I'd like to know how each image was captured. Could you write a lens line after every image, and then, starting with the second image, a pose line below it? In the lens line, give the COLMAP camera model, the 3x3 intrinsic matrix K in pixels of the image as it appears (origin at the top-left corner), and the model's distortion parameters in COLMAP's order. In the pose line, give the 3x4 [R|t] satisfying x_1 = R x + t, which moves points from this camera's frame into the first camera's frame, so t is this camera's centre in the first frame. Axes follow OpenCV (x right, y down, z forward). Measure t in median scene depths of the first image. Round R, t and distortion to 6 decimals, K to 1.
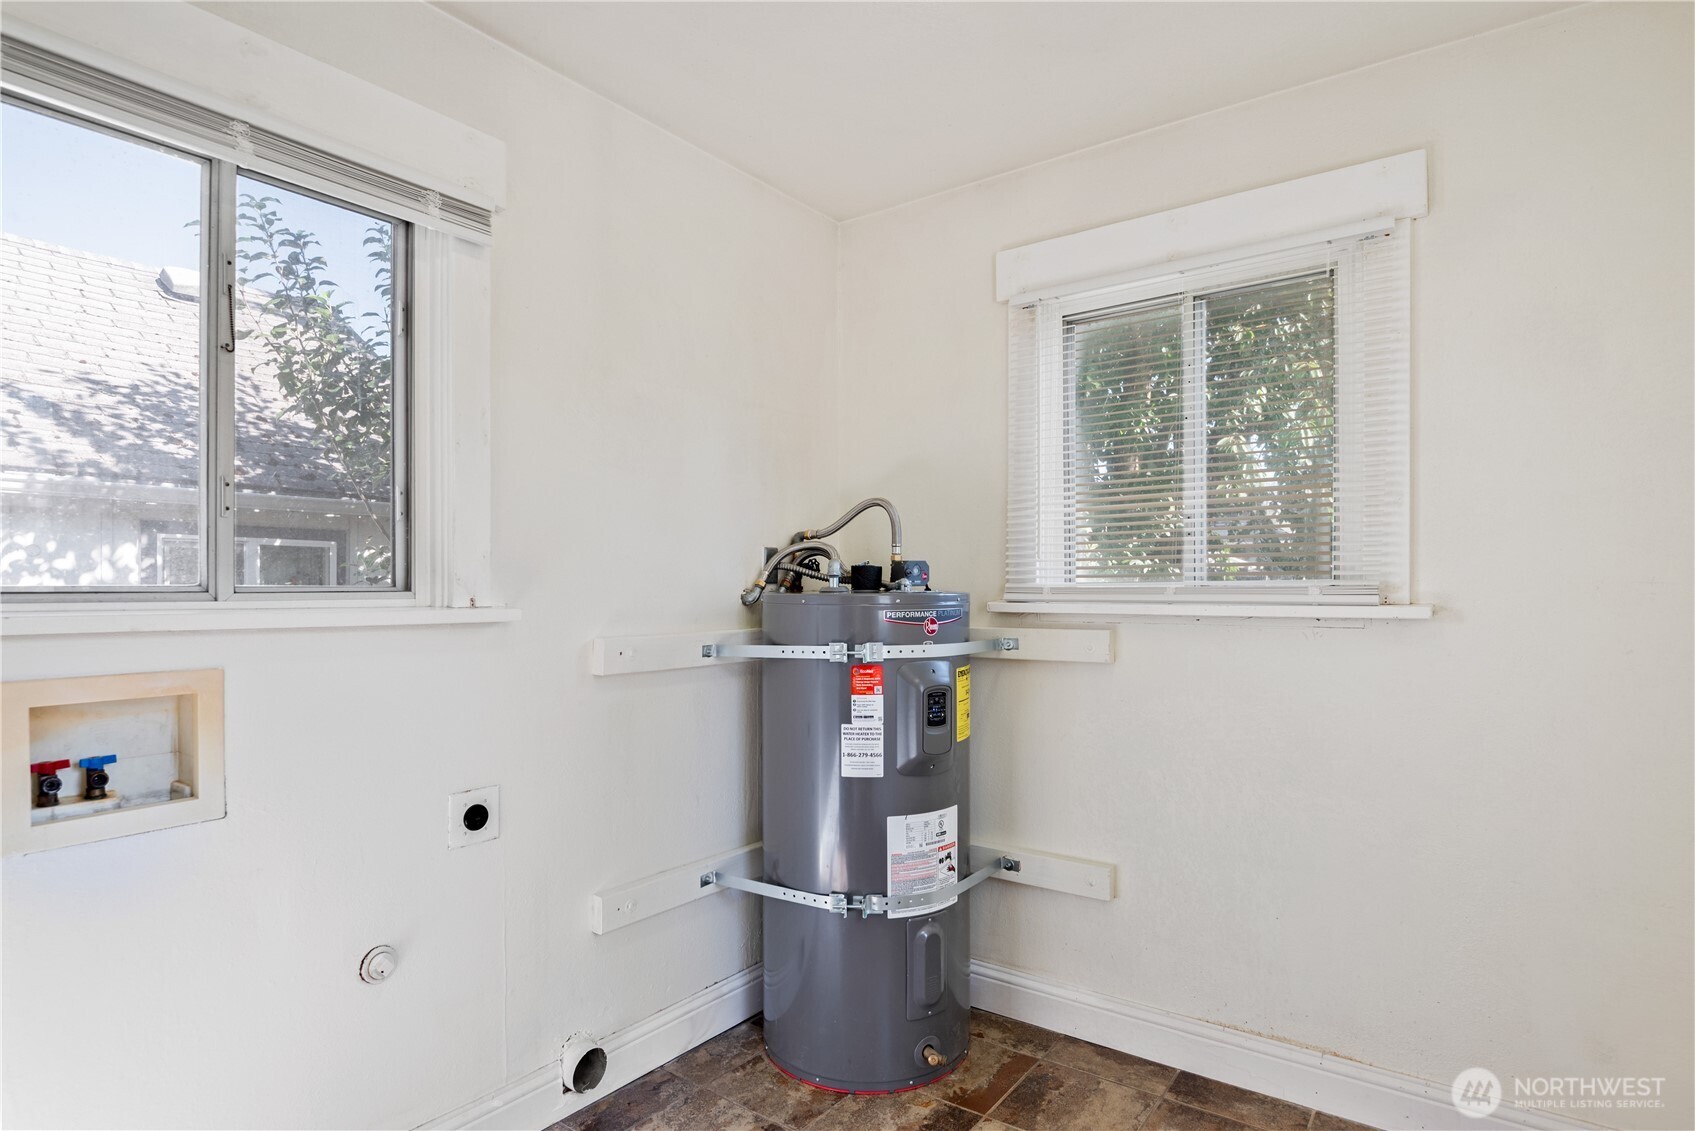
lens RADIAL K [[874.4, 0, 856.4], [0, 874.4, 584.8], [0, 0, 1]] dist [-0.017985, -0.002206]
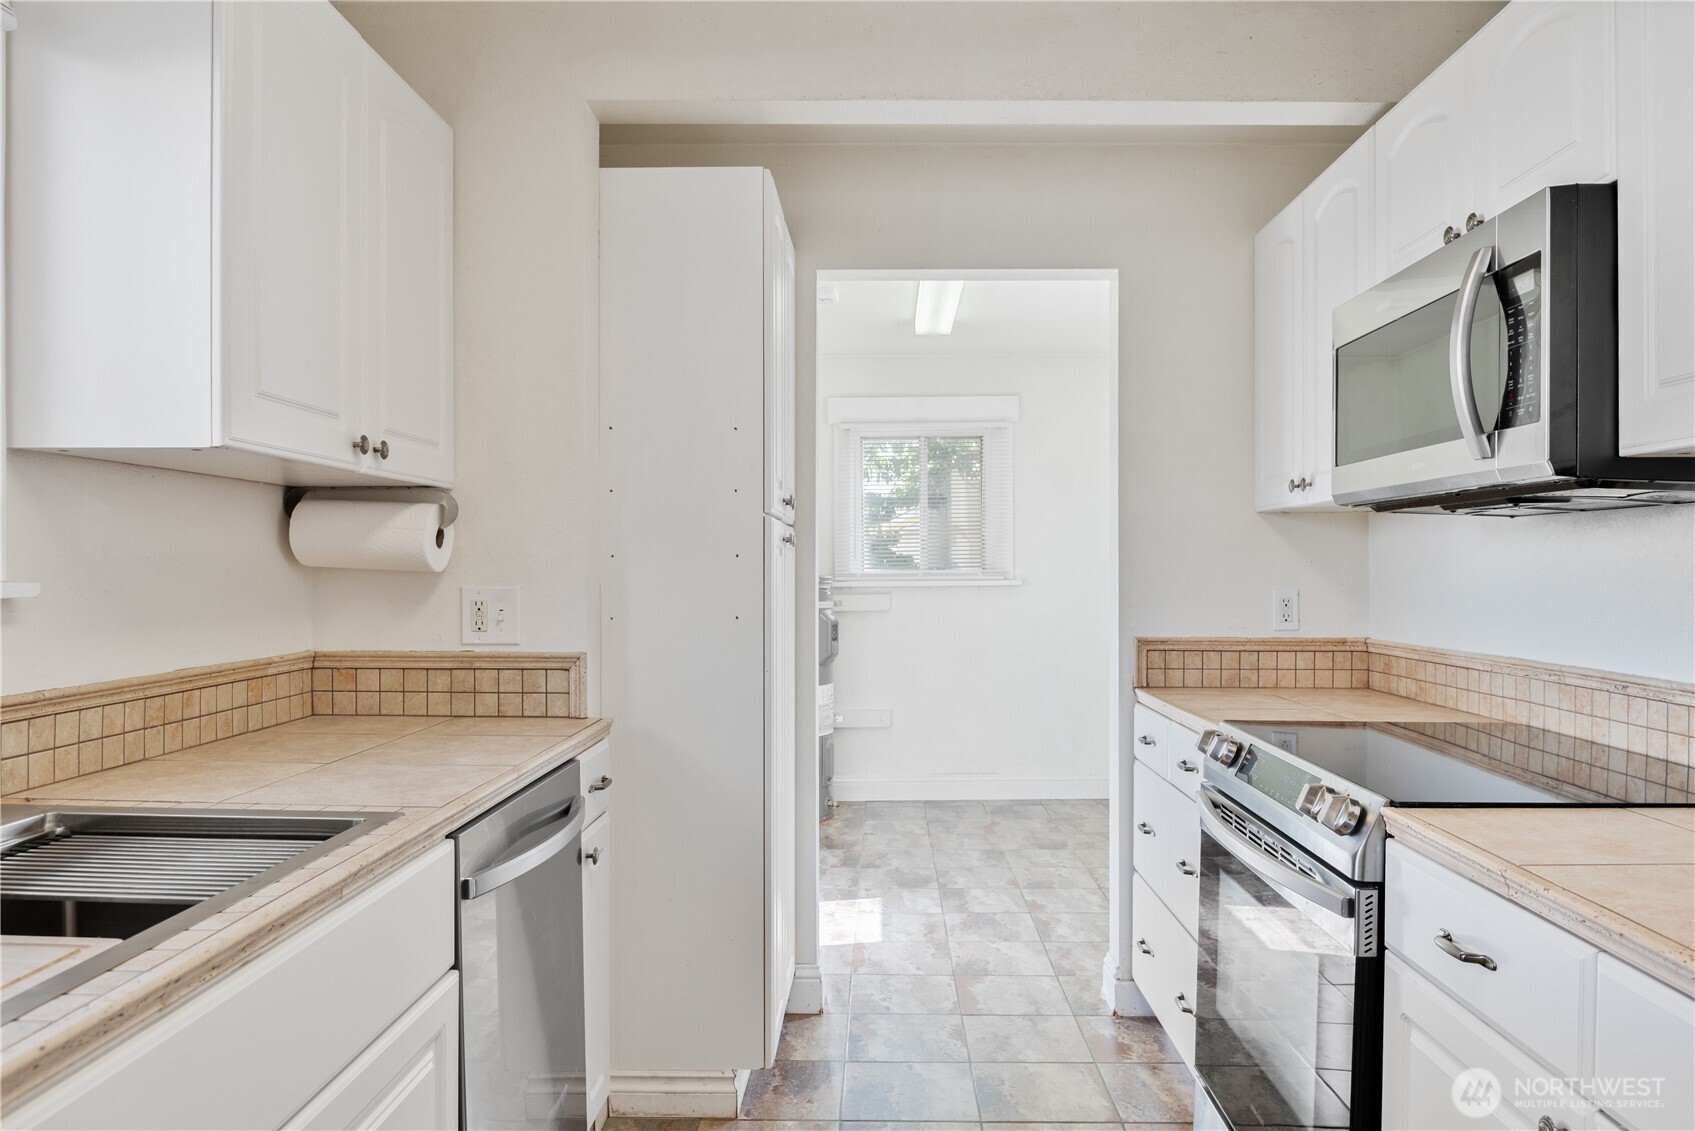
lens RADIAL K [[1116.8, 0, 851.0], [0, 1116.8, 594.2], [0, 0, 1]] dist [-0.004267, -0.005188]
pose [[0.823072, -0.013217, 0.567783, -1.338321], [0.006955, 0.999889, 0.013194, 0.017304], [-0.567895, -0.006910, 0.823072, -1.167405]]
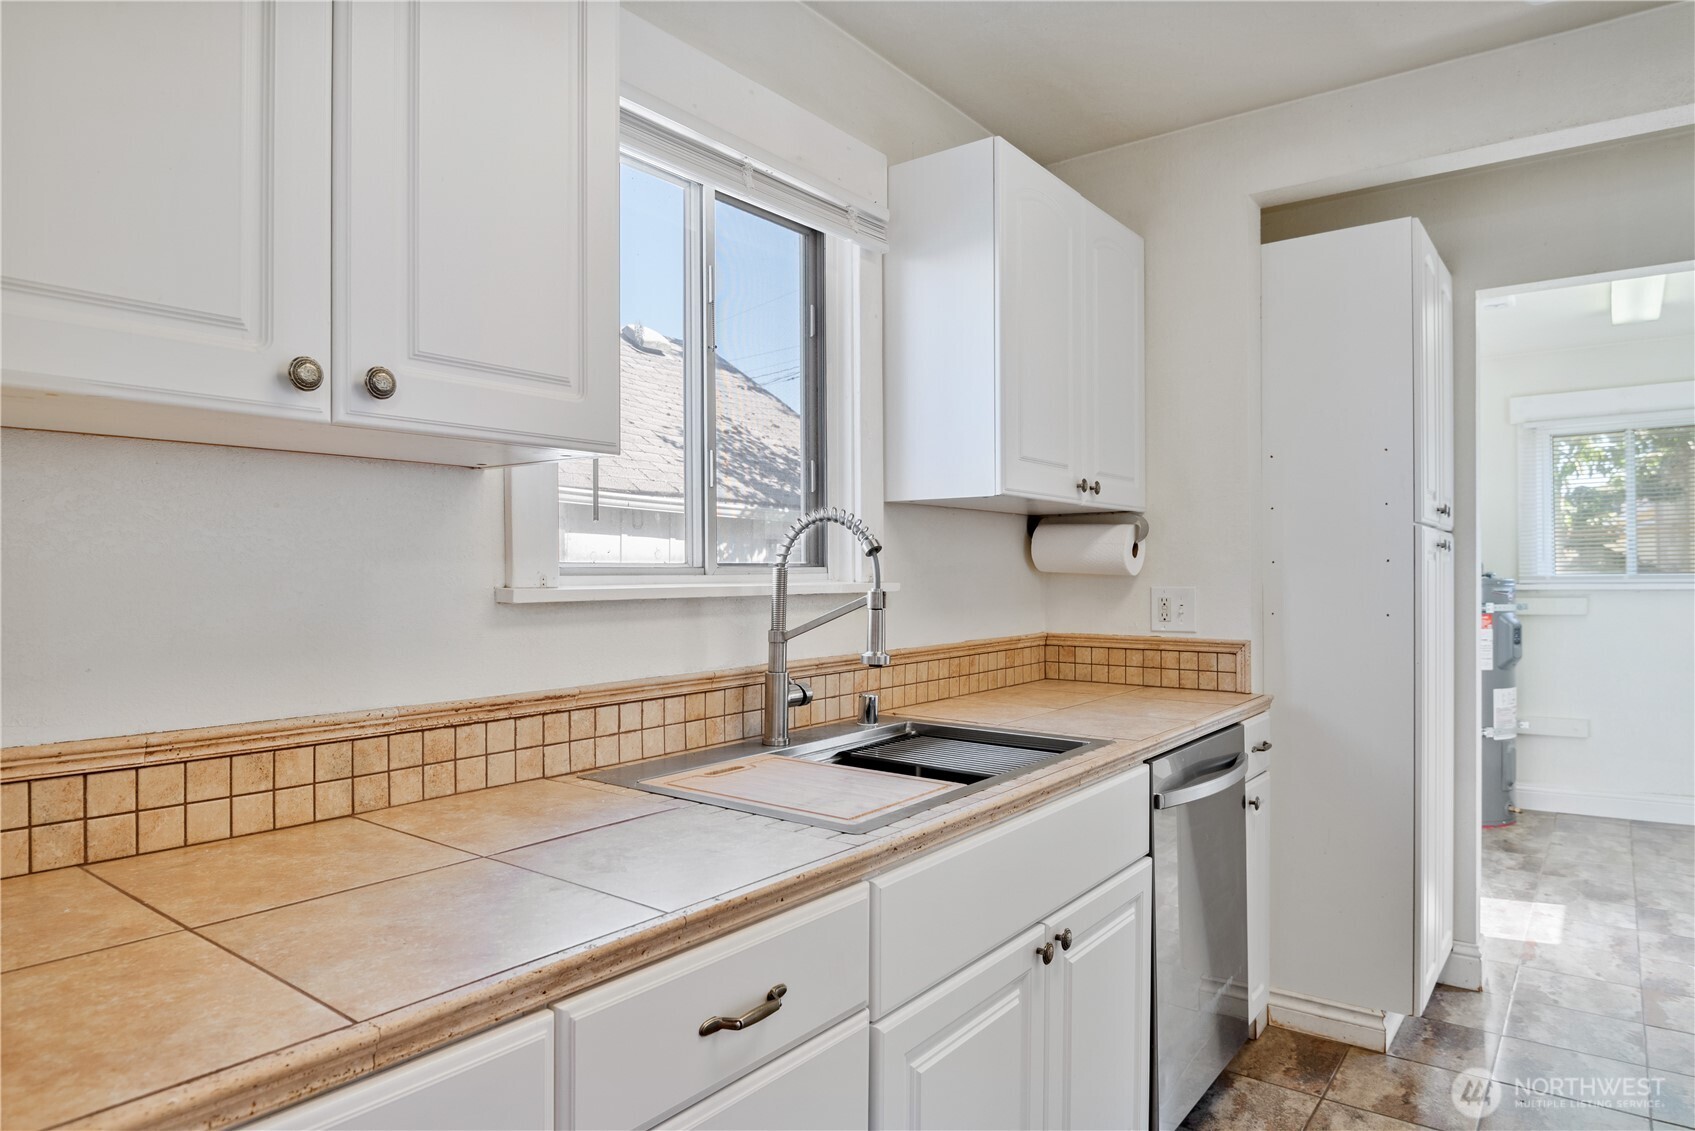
lens RADIAL K [[1009.3, 0, 847.5], [0, 1009.3, 565.5], [0, 0, 1]] dist [-0.023942, -0.003973]
pose [[0.999839, -0.004745, -0.017287, -1.386912], [0.004391, 0.999781, -0.020439, 0.018710], [0.017381, 0.020360, 0.999642, -1.314346]]
